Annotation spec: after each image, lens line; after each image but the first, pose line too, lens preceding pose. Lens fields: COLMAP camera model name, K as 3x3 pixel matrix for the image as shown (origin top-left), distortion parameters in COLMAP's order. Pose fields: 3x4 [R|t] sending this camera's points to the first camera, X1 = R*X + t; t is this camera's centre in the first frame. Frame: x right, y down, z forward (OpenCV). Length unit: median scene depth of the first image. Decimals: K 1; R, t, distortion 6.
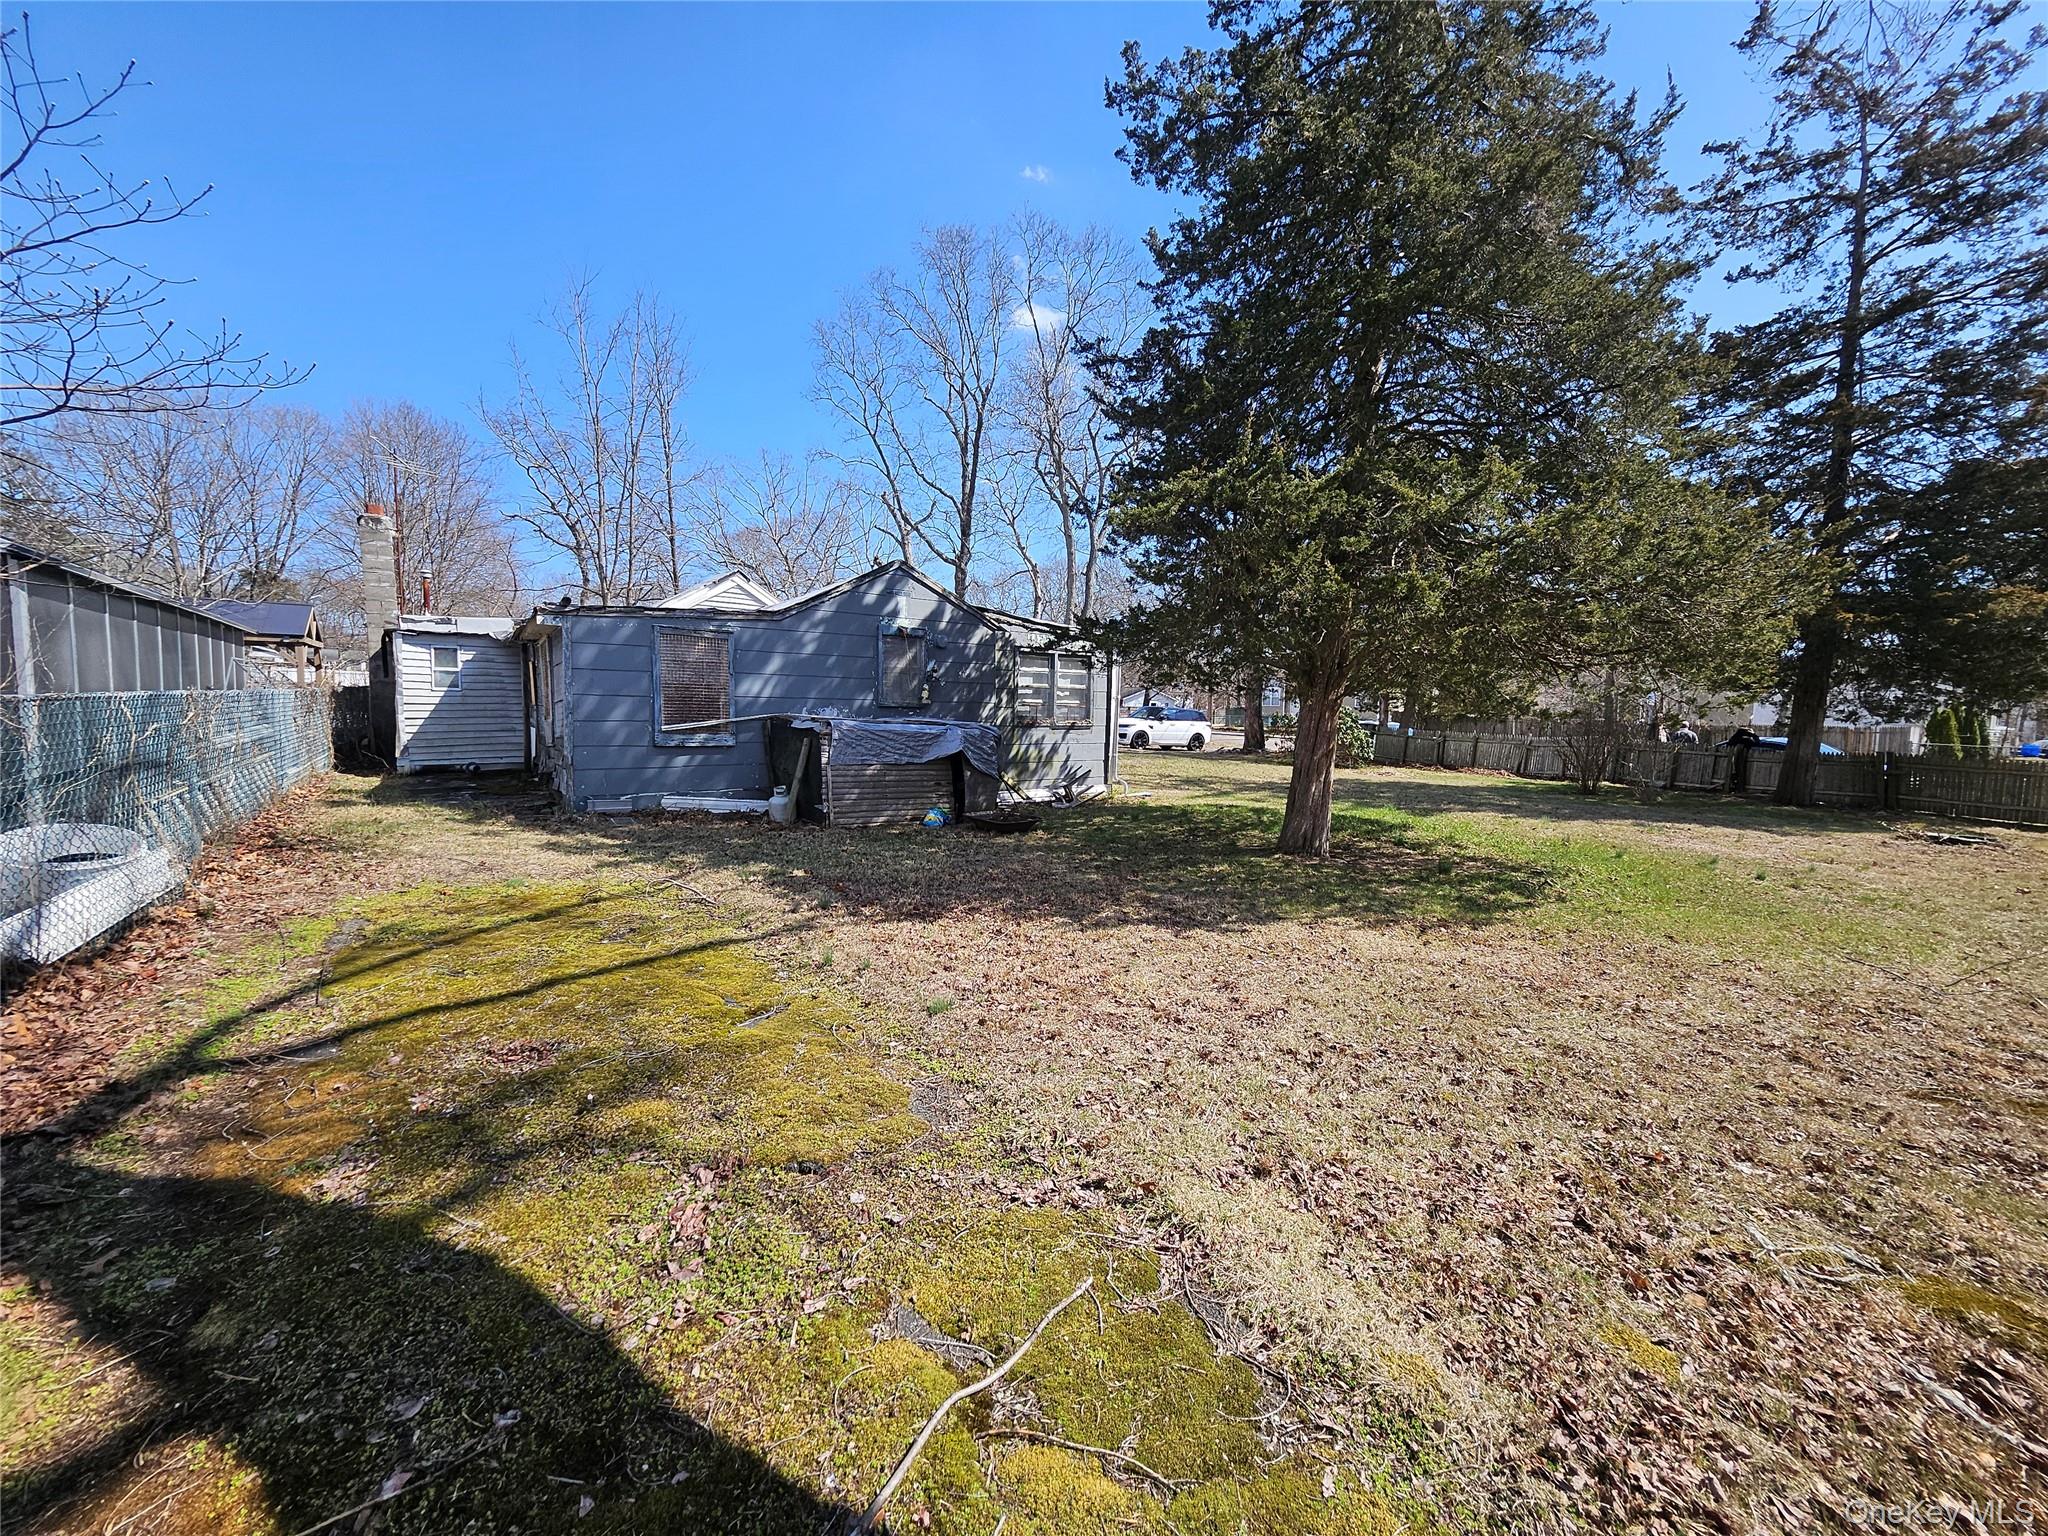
lens RADIAL K [[826.6, 0, 1043.0], [0, 826.6, 767.0], [0, 0, 1]] dist [-0.007421, -0.000065]
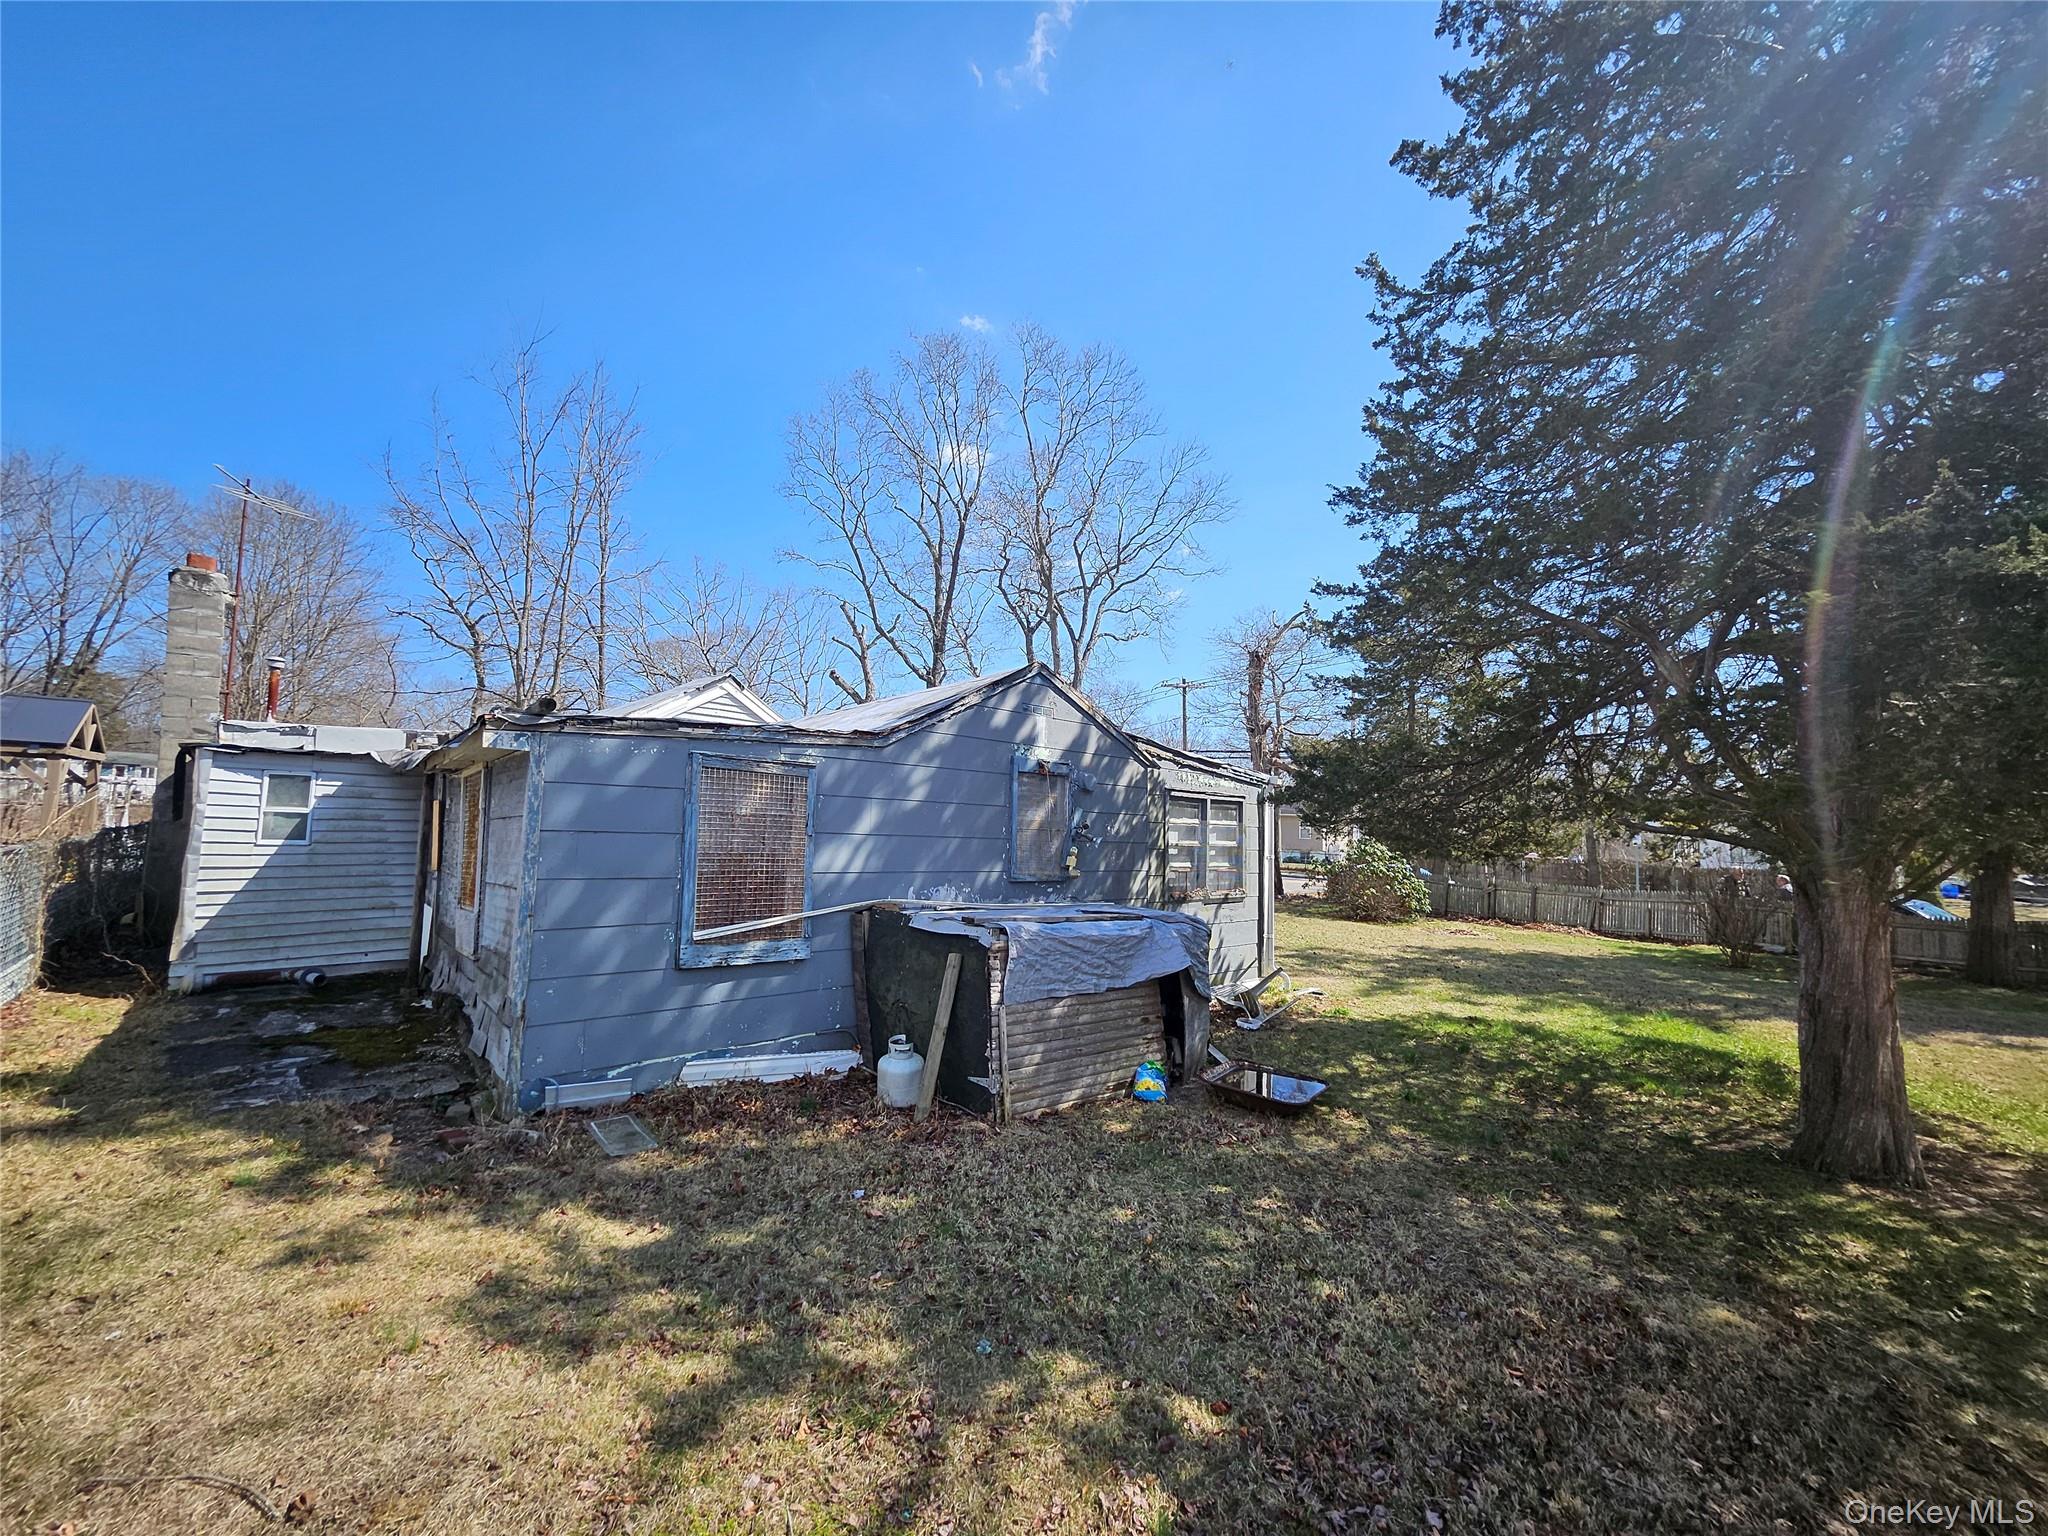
lens RADIAL K [[805.0, 0, 1019.4], [0, 805.0, 764.5], [0, 0, 1]] dist [-0.006534, 0.000681]
pose [[0.993722, 0.023405, 0.109402, -0.248605], [-0.006977, 0.988933, -0.148201, -0.066989], [-0.111660, 0.146507, 0.982887, 0.347657]]
